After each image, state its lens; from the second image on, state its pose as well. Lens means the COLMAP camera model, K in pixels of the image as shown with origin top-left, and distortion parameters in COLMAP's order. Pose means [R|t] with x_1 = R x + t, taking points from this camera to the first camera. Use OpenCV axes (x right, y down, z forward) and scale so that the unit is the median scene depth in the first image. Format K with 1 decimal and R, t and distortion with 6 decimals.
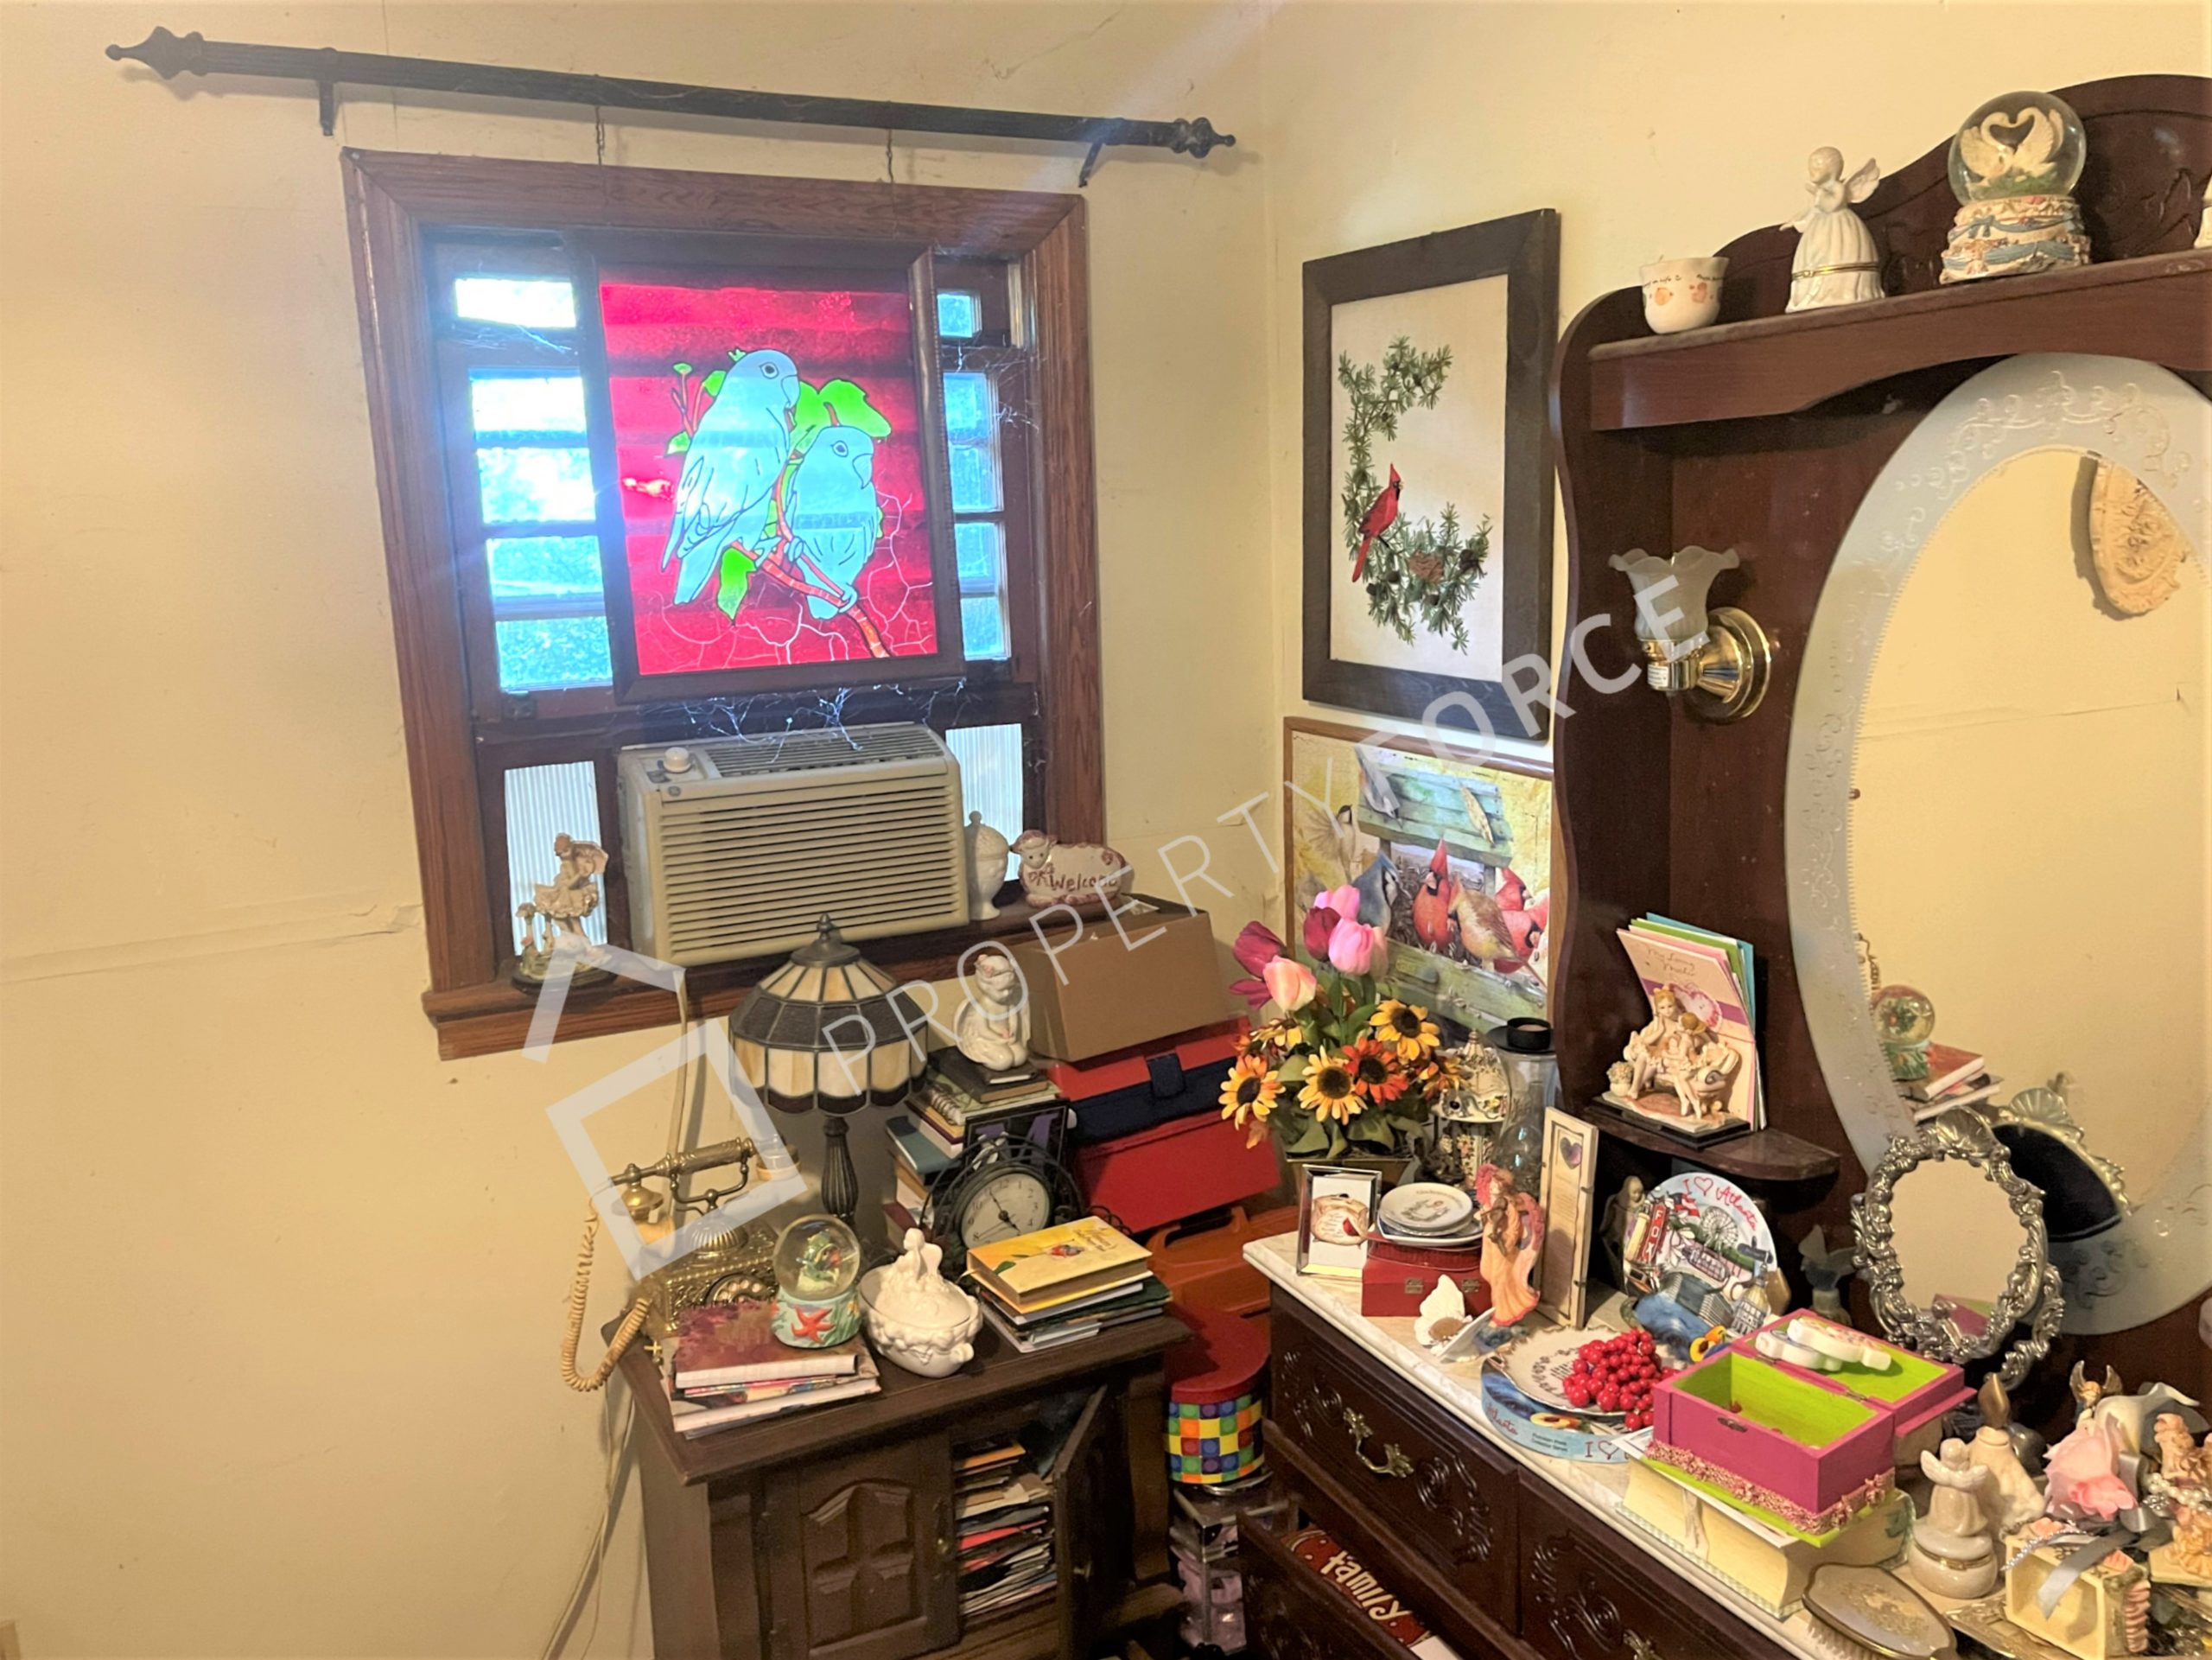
lens RADIAL K [[1693.3, 0, 1112.0], [0, 1693.3, 835.9], [0, 0, 1]] dist [0.049884, -0.037957]
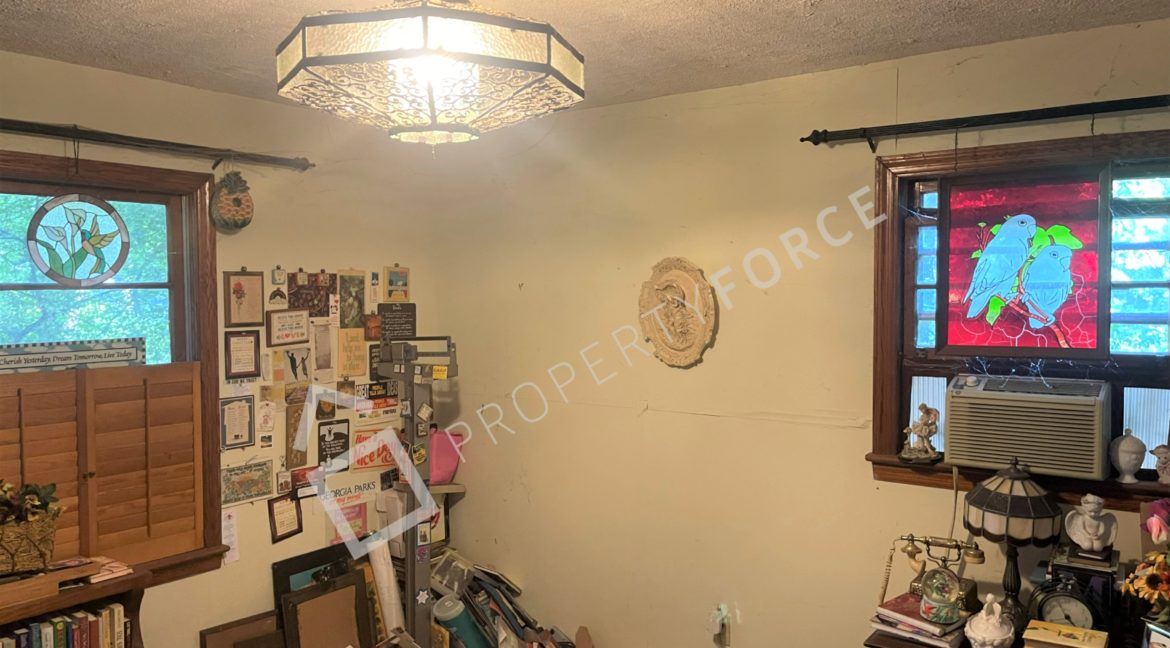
lens RADIAL K [[876.9, 0, 614.2], [0, 876.9, 335.2], [0, 0, 1]] dist [0.040756, -0.063277]
pose [[0.468756, 0.081235, -0.879584, 0.611607], [-0.164180, 0.986424, 0.003606, -0.030699], [0.867936, 0.142720, 0.475729, -0.050505]]
